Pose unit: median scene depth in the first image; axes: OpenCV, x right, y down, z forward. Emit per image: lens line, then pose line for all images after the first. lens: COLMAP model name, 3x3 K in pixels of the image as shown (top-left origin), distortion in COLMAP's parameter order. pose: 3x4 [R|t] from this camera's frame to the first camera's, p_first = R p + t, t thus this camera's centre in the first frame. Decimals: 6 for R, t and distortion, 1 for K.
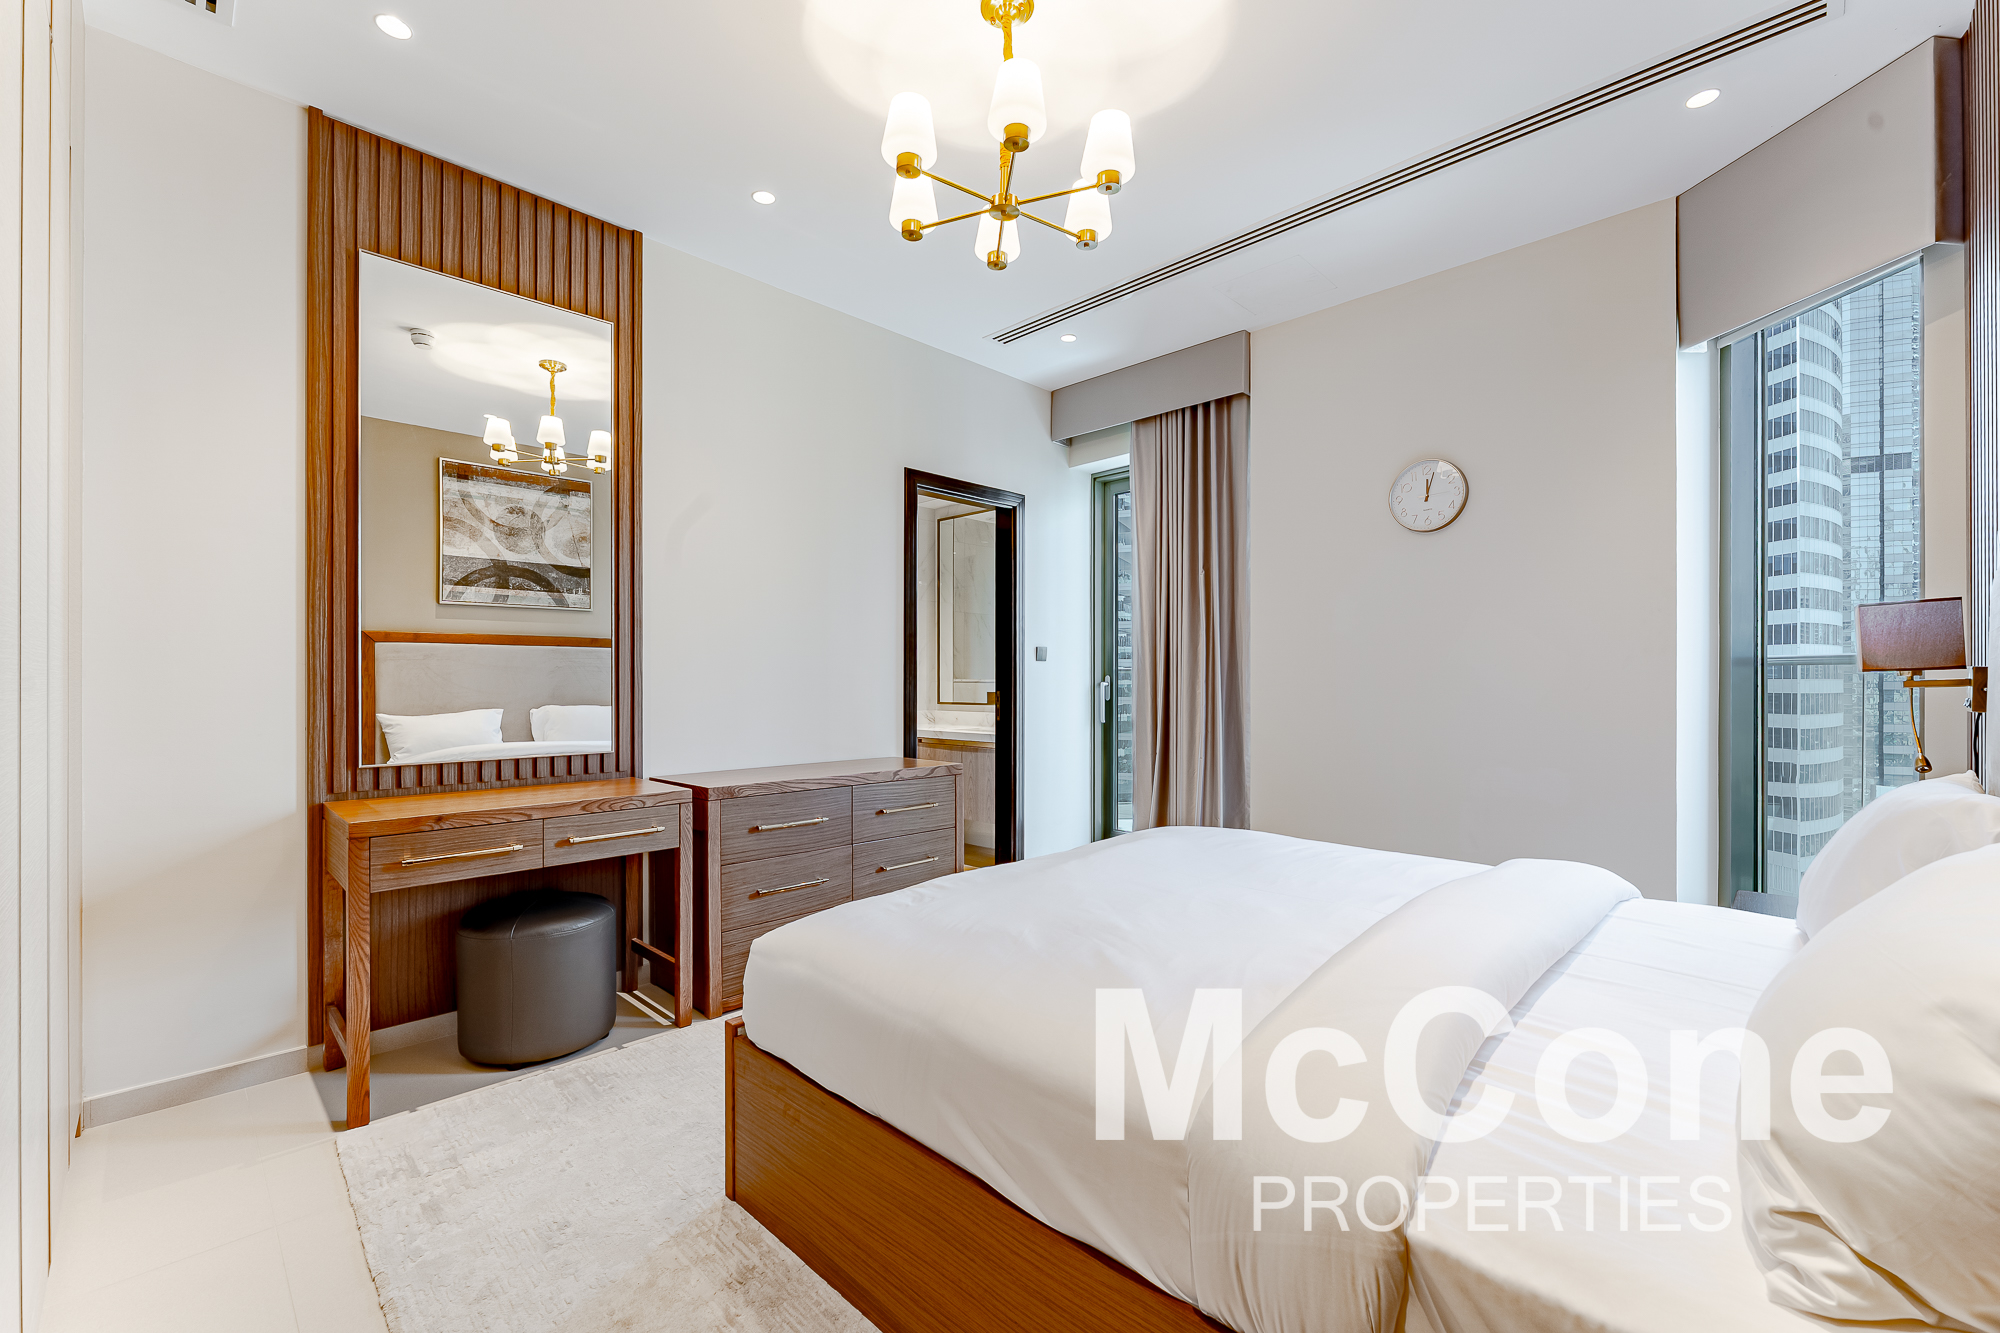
lens RADIAL K [[831.0, 0, 1056.4], [0, 831.0, 677.5], [0, 0, 1]] dist [-0.001234, -0.000344]
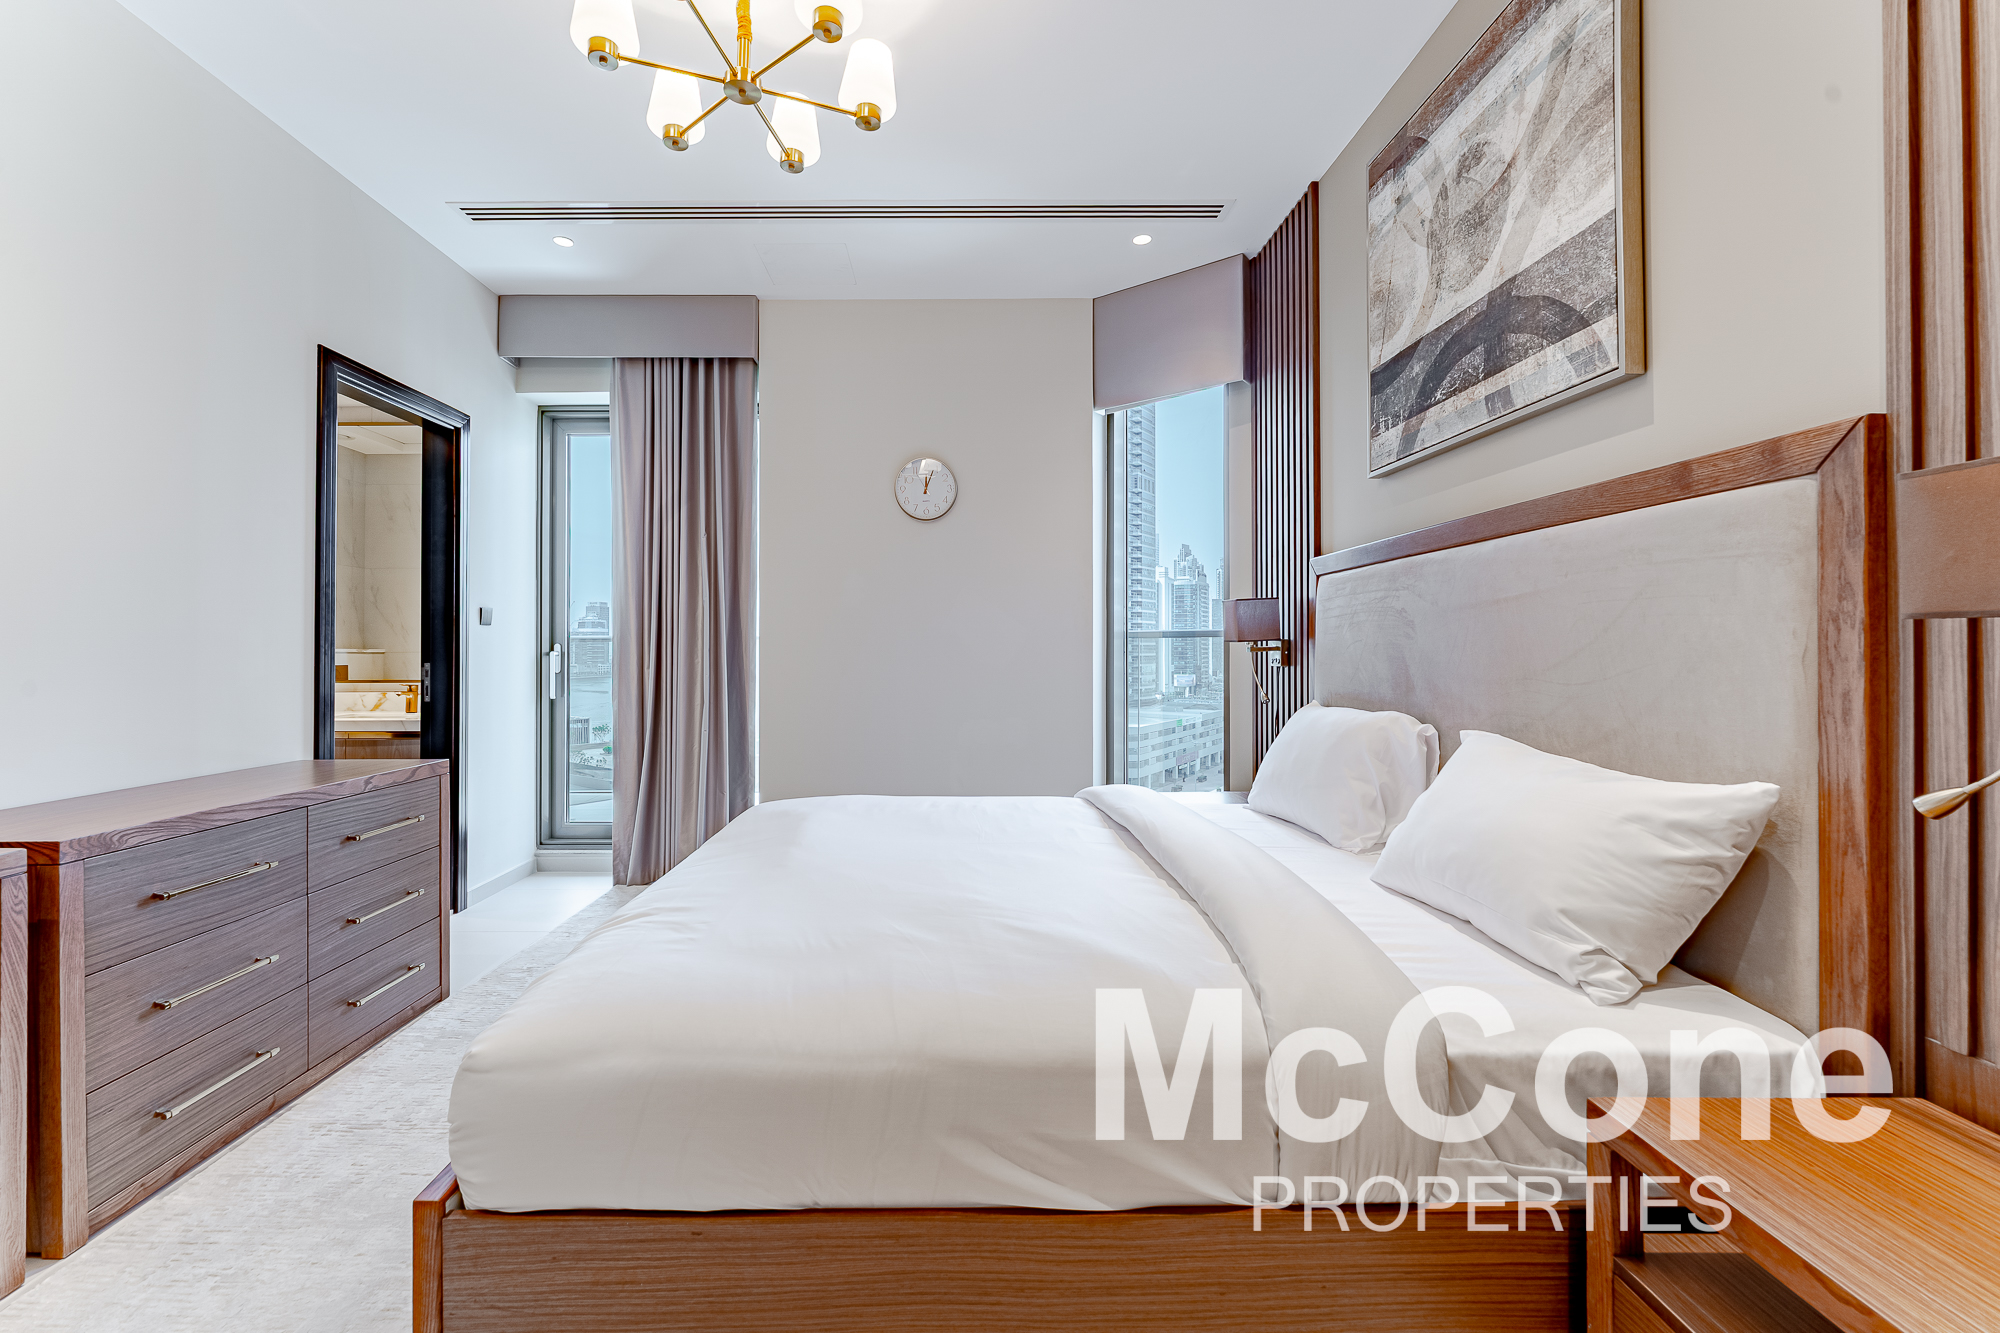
lens RADIAL K [[799.3, 0, 951.4], [0, 799.3, 643.3], [0, 0, 1]] dist [-0.001853, -0.000208]
pose [[0.726336, 0.004040, 0.687328, -0.260149], [0.000351, 0.999980, -0.006249, 0.002818], [-0.687340, 0.004780, 0.726320, 0.150275]]
